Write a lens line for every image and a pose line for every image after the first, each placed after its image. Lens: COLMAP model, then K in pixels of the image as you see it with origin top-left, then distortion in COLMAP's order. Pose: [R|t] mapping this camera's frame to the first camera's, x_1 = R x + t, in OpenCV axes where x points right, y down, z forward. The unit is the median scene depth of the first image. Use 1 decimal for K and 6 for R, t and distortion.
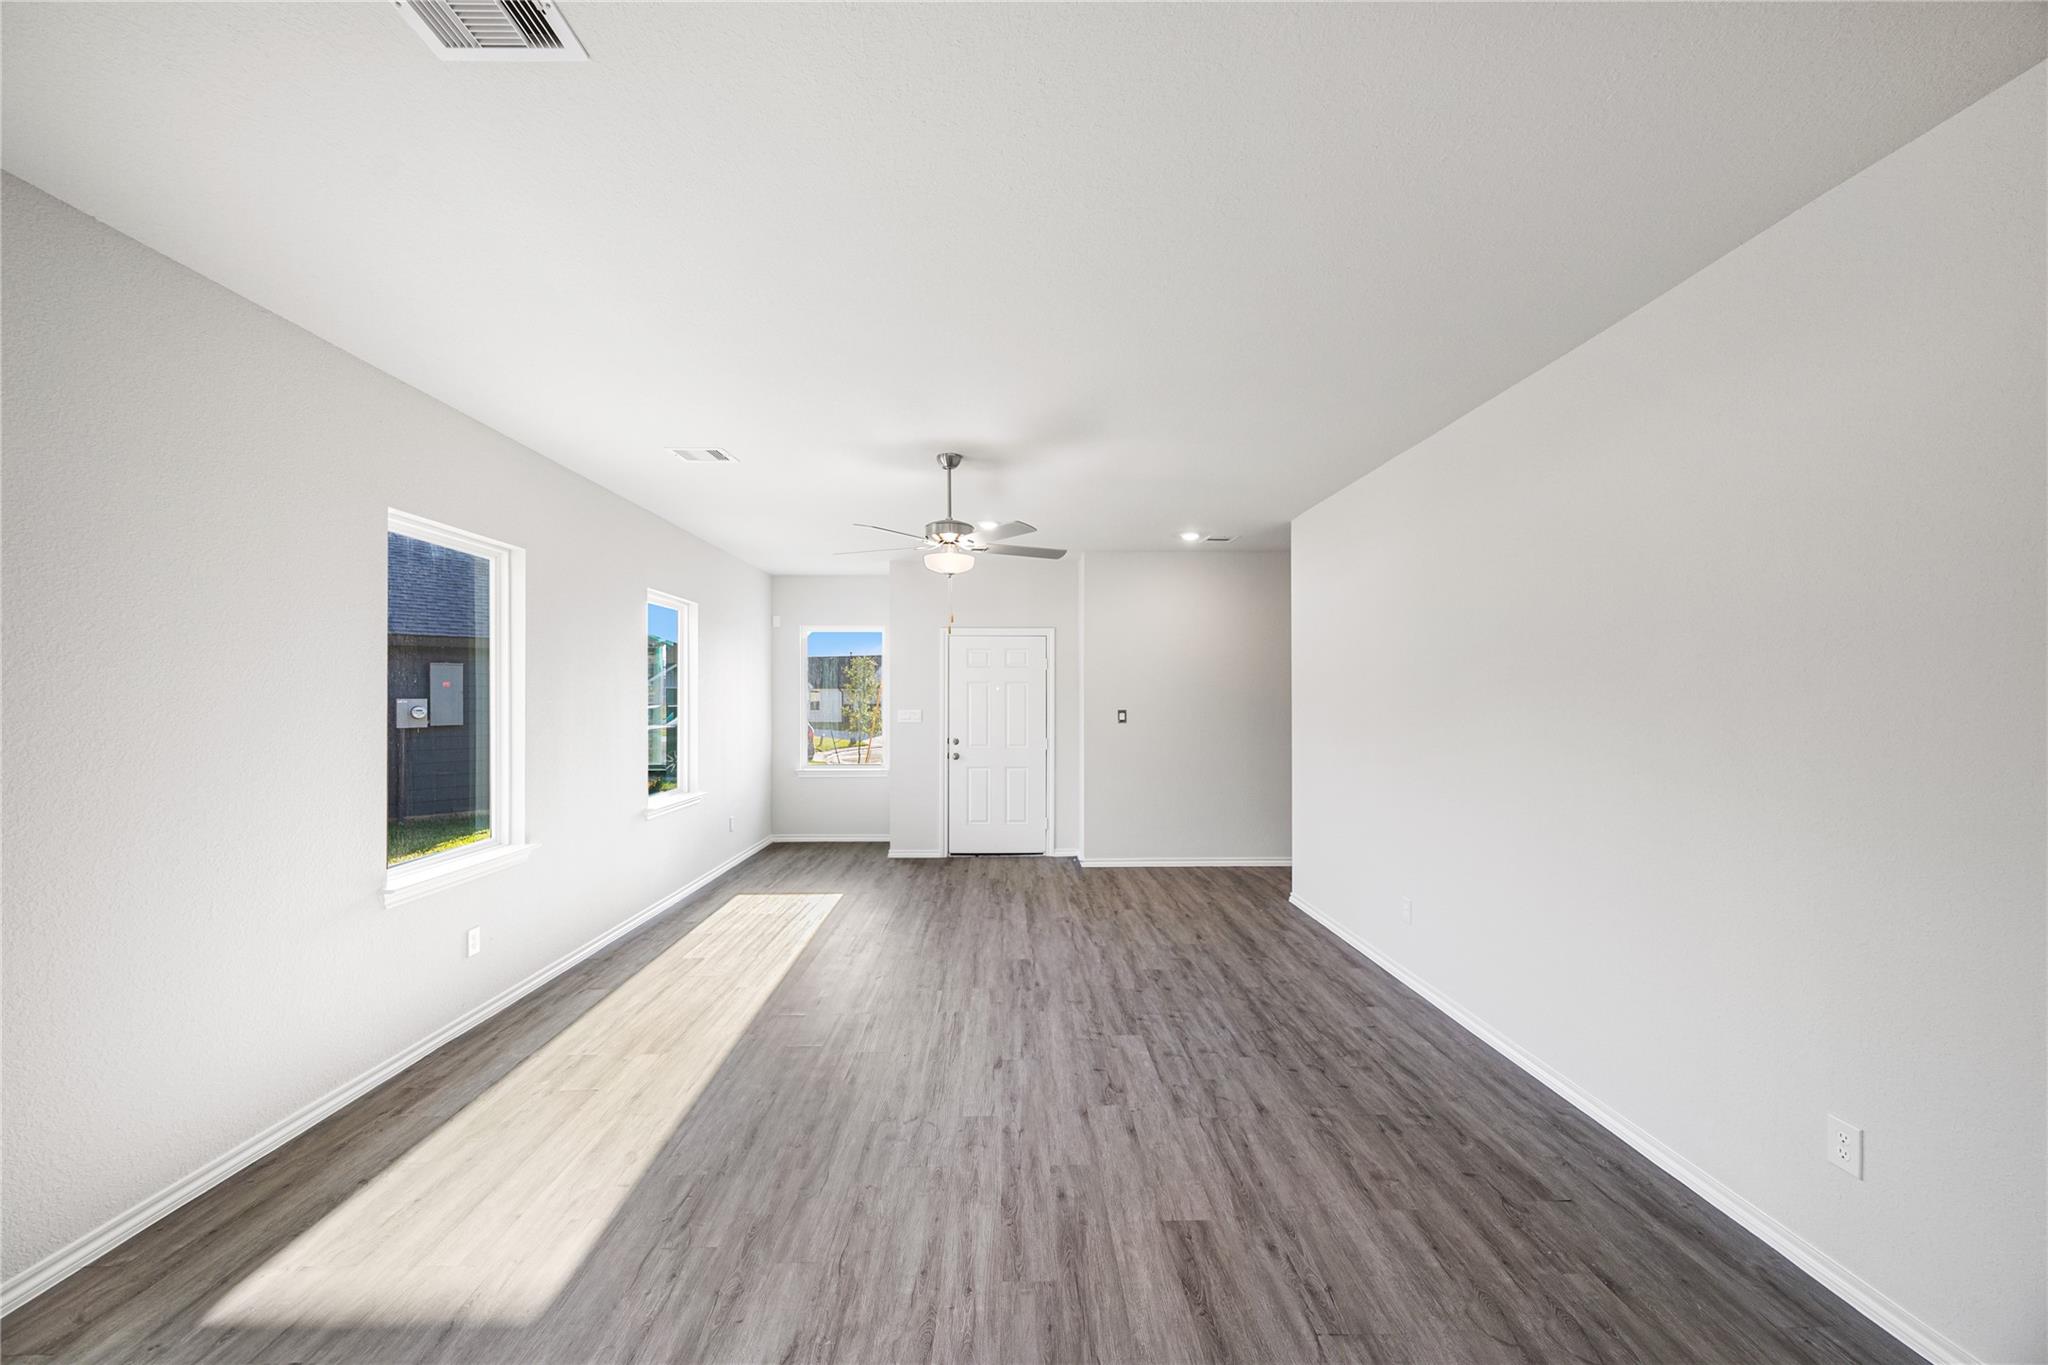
lens RADIAL K [[783.1, 0, 1017.2], [0, 783.1, 698.9], [0, 0, 1]] dist [-0.000251, -0.000628]
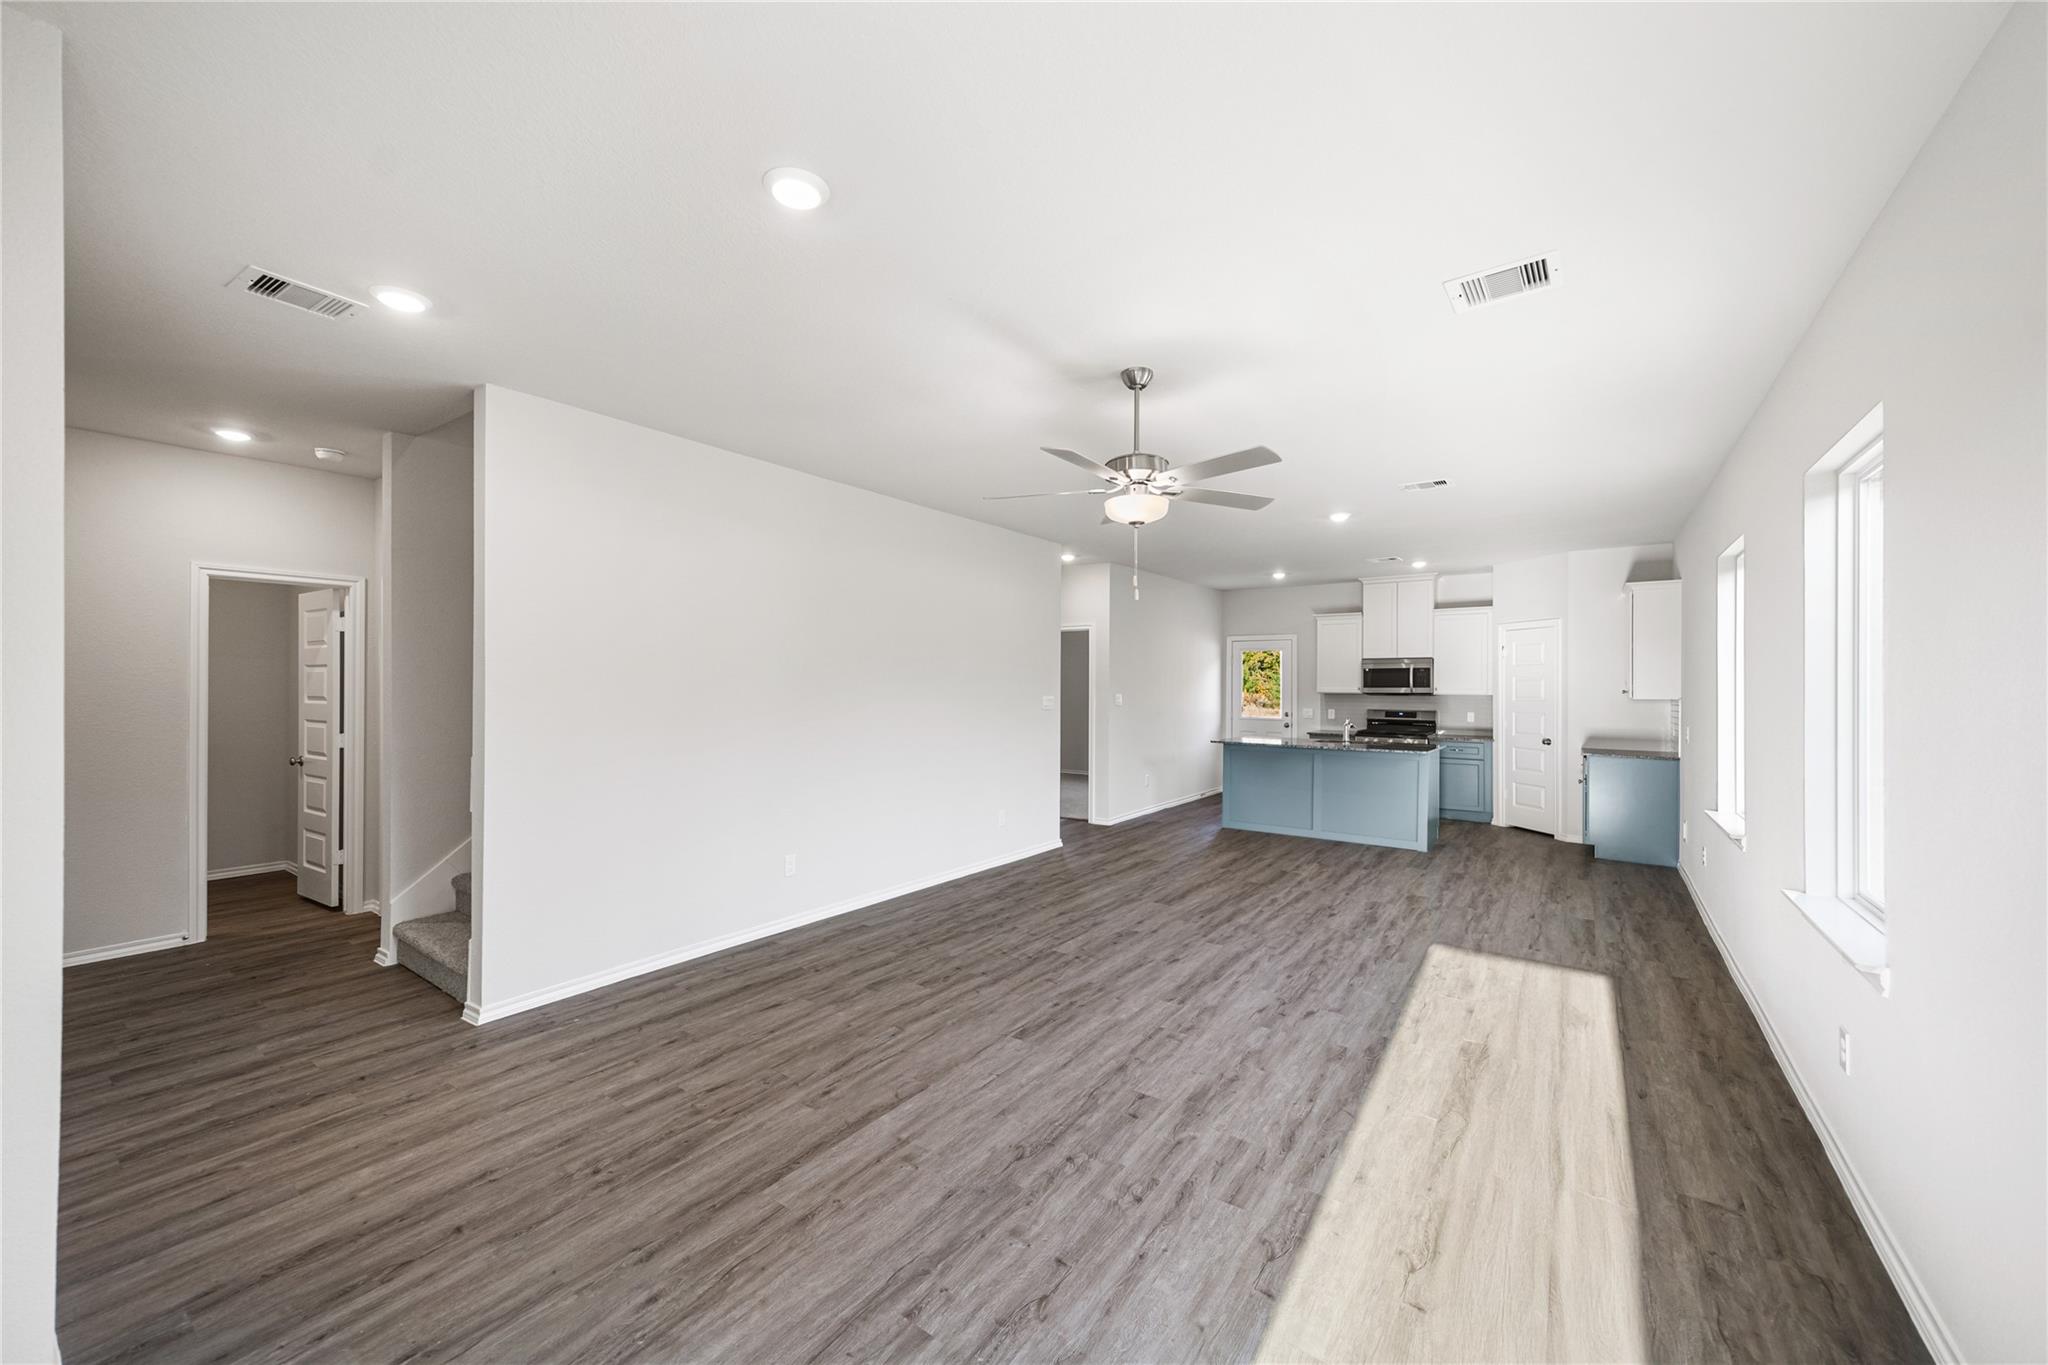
lens RADIAL K [[783.1, 0, 1013.2], [0, 783.1, 682.8], [0, 0, 1]] dist [-0.000251, -0.000628]
pose [[-0.801042, 0.001938, 0.598605, -0.458680], [-0.001310, 0.999987, -0.004991, 0.002271], [-0.598606, -0.004782, -0.801029, 1.704633]]
